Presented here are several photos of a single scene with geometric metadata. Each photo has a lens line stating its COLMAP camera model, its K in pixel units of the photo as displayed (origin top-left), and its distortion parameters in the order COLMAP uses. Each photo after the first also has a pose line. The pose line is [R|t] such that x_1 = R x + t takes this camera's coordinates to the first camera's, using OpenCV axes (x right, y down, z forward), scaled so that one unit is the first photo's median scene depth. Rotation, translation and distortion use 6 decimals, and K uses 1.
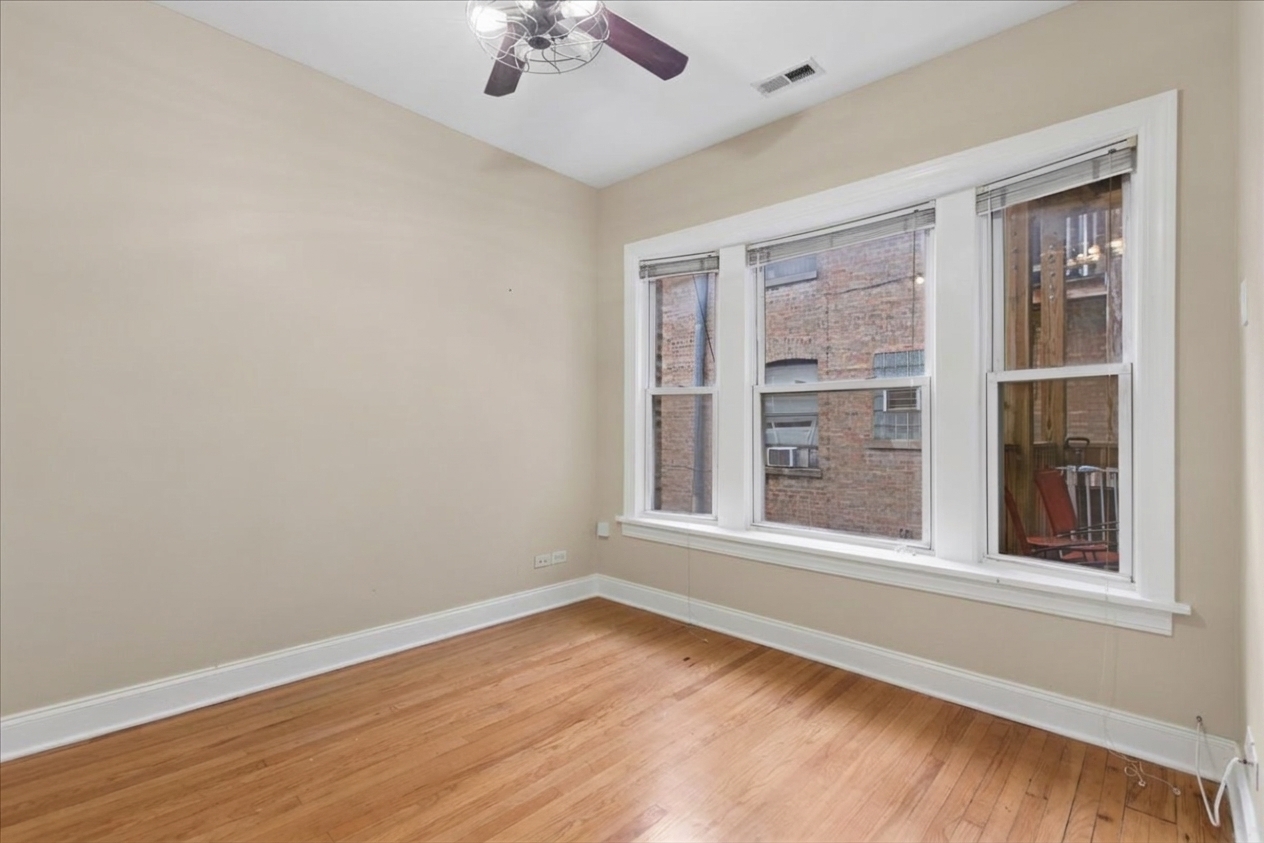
lens RADIAL K [[582.3, 0, 630.1], [0, 582.3, 419.2], [0, 0, 1]] dist [0.005481, -0.000247]
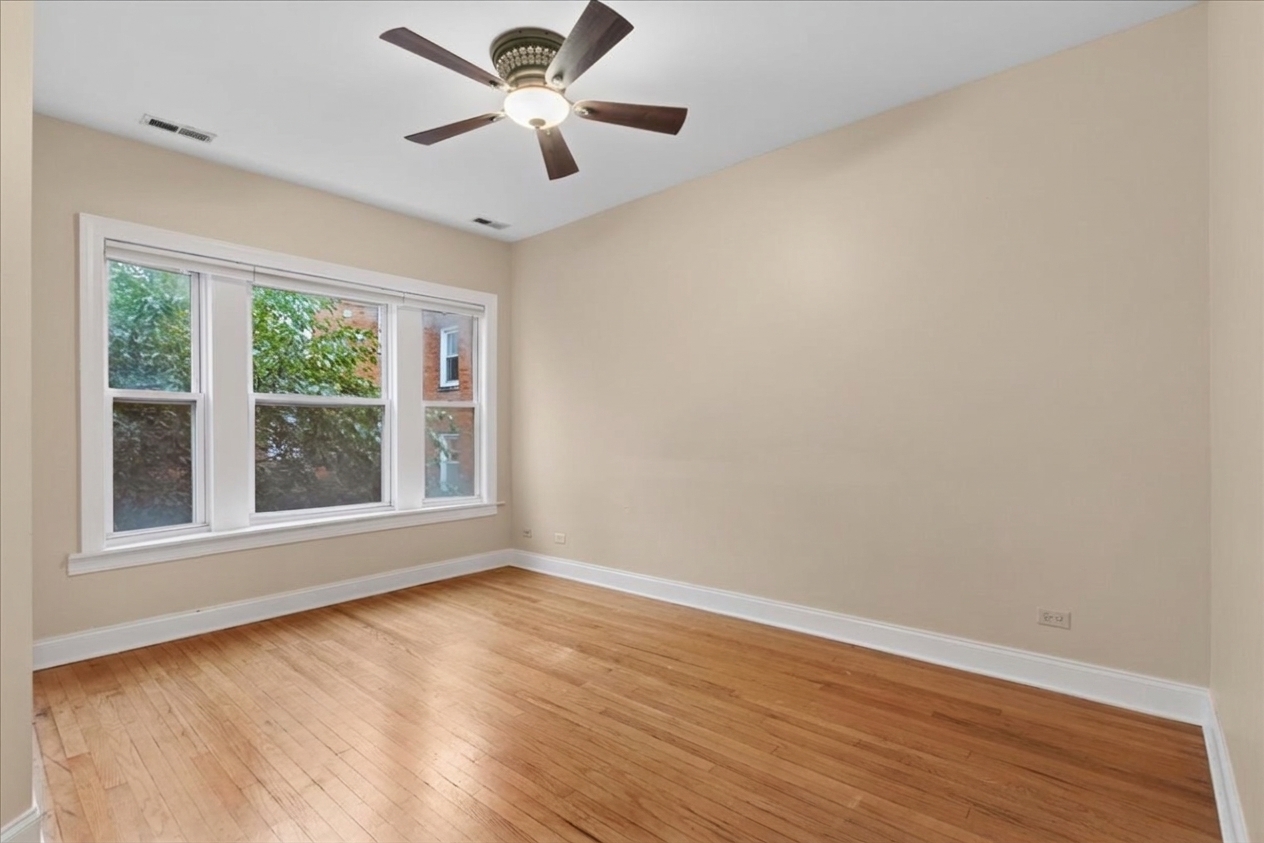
lens RADIAL K [[582.3, 0, 632.3], [0, 582.3, 427.2], [0, 0, 1]] dist [0.005481, -0.000247]
pose [[-0.031010, 0.001527, 0.999518, -1.131848], [0.001161, 0.999998, -0.001491, 0.003769], [-0.999518, 0.001115, -0.031012, 0.357012]]
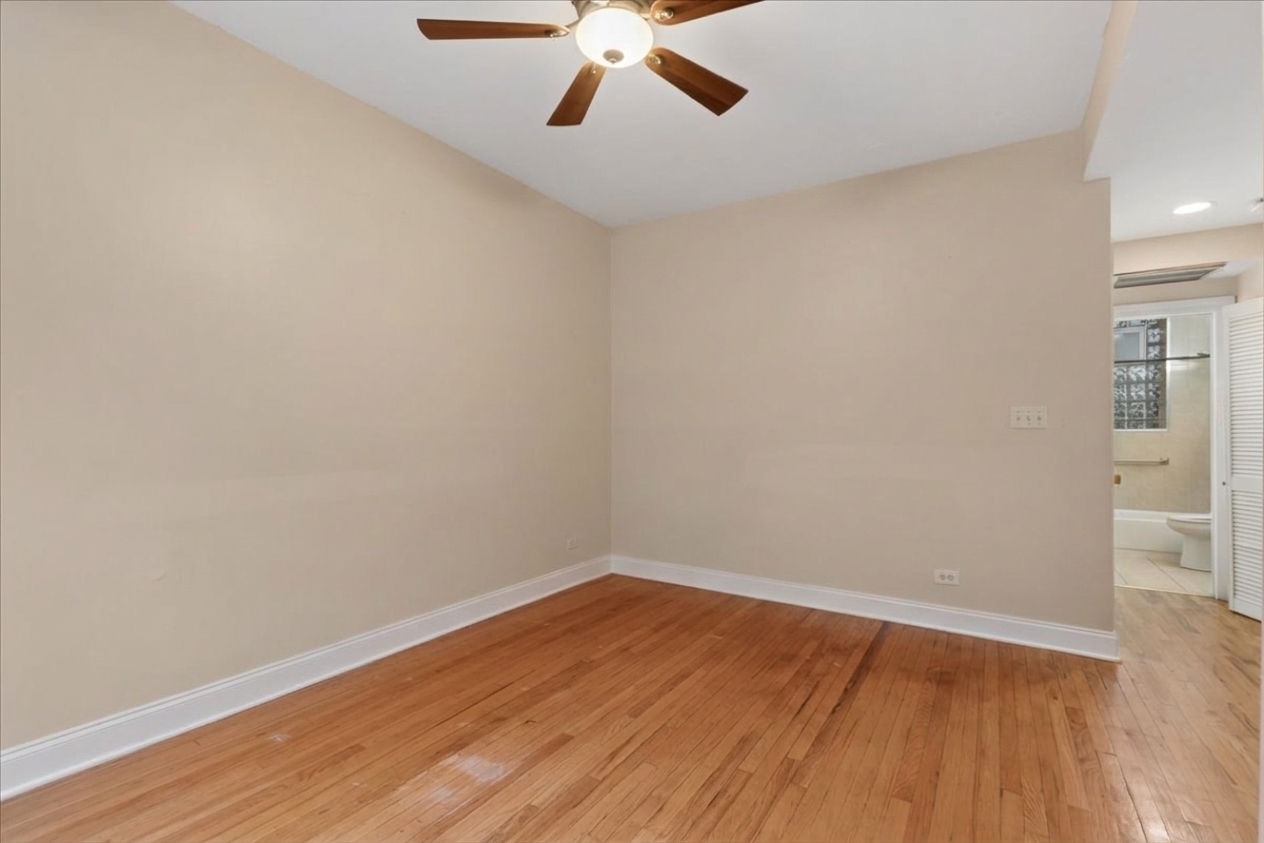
lens RADIAL K [[582.3, 0, 631.9], [0, 582.3, 424.3], [0, 0, 1]] dist [0.005481, -0.000247]
pose [[-0.984374, -0.005462, -0.176005, -0.116926], [-0.002833, 0.999881, -0.015183, 0.014334], [0.176067, -0.014447, -0.984272, 1.208963]]
